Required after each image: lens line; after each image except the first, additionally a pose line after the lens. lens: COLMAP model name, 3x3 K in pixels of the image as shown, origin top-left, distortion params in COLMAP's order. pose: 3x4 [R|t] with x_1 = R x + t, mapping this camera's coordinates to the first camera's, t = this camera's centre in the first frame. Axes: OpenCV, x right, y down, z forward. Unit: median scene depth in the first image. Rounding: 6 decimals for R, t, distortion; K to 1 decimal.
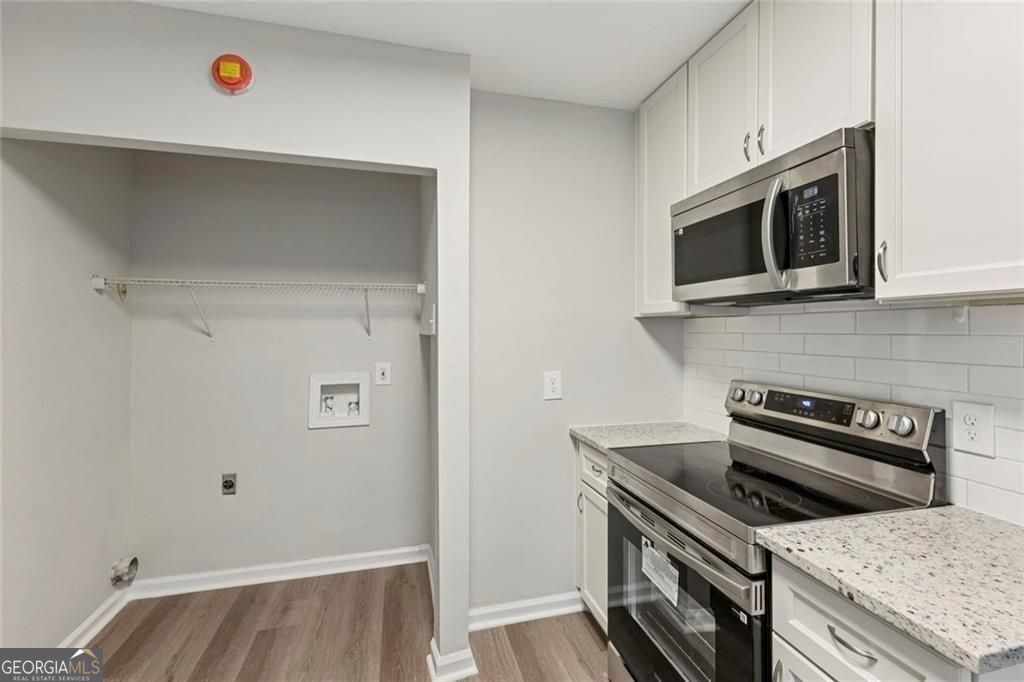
lens RADIAL K [[445.7, 0, 512.4], [0, 445.7, 327.9], [0, 0, 1]] dist [0.009429, -0.002082]
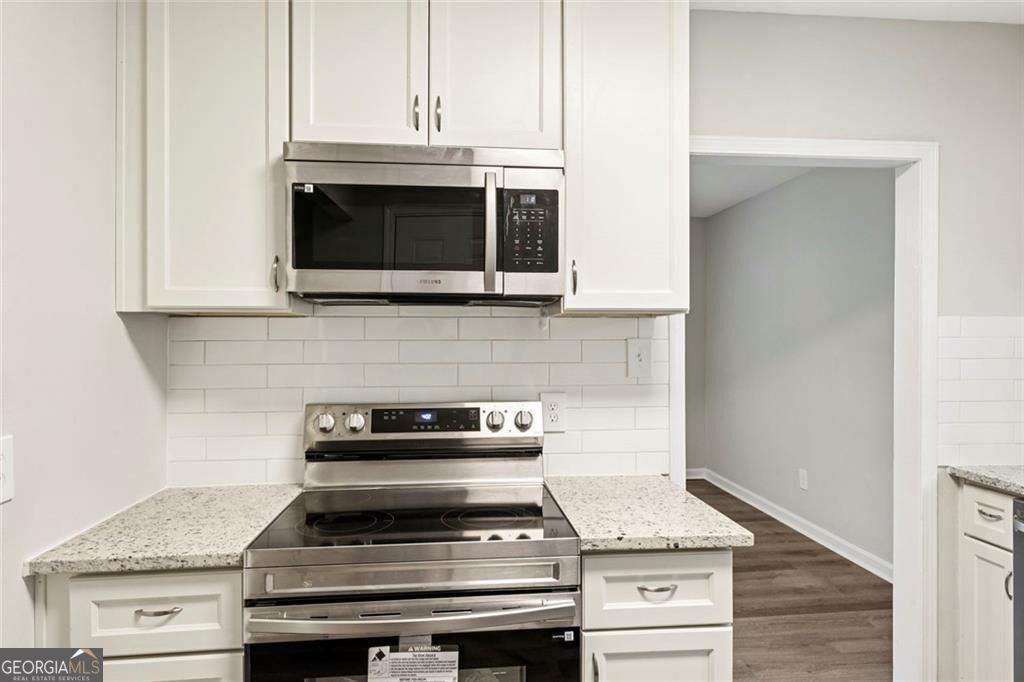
lens RADIAL K [[618.3, 0, 511.8], [0, 618.3, 336.8], [0, 0, 1]] dist [-0.001559, -0.006557]
pose [[0.161363, -0.000065, 0.986895, -0.697988], [-0.004379, 0.999990, 0.000782, 0.006216], [-0.986885, -0.004448, 0.161361, 0.790395]]
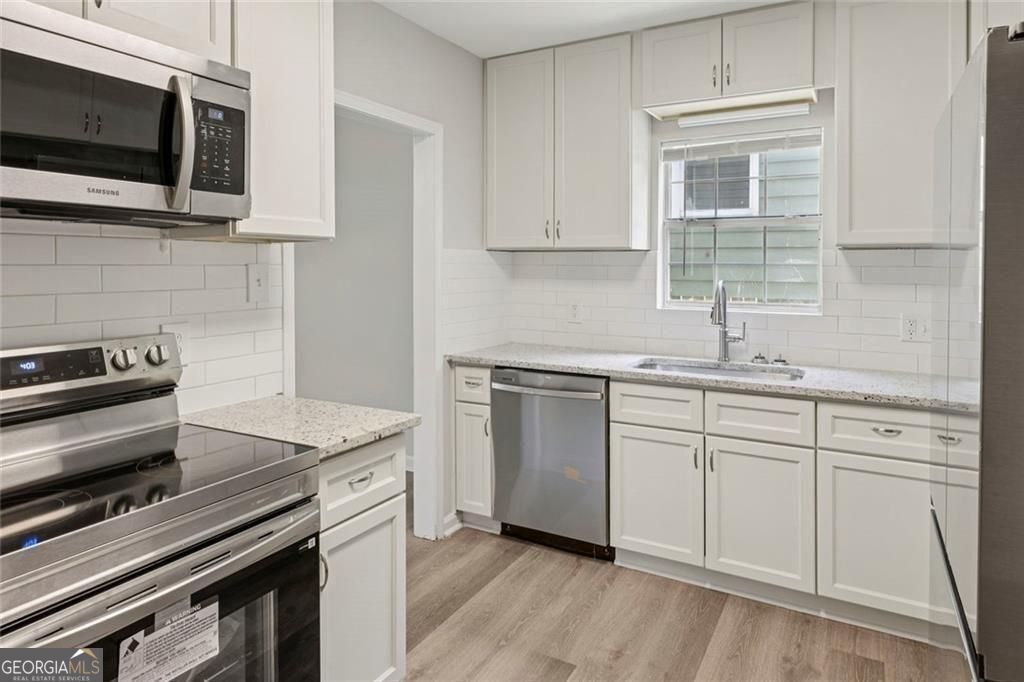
lens RADIAL K [[618.3, 0, 509.6], [0, 618.3, 267.4], [0, 0, 1]] dist [-0.001559, -0.006557]
pose [[-0.718114, -0.001333, 0.695924, -0.673577], [-0.002879, 0.999995, -0.001056, 0.020170], [-0.695920, -0.002762, -0.718114, 1.468941]]
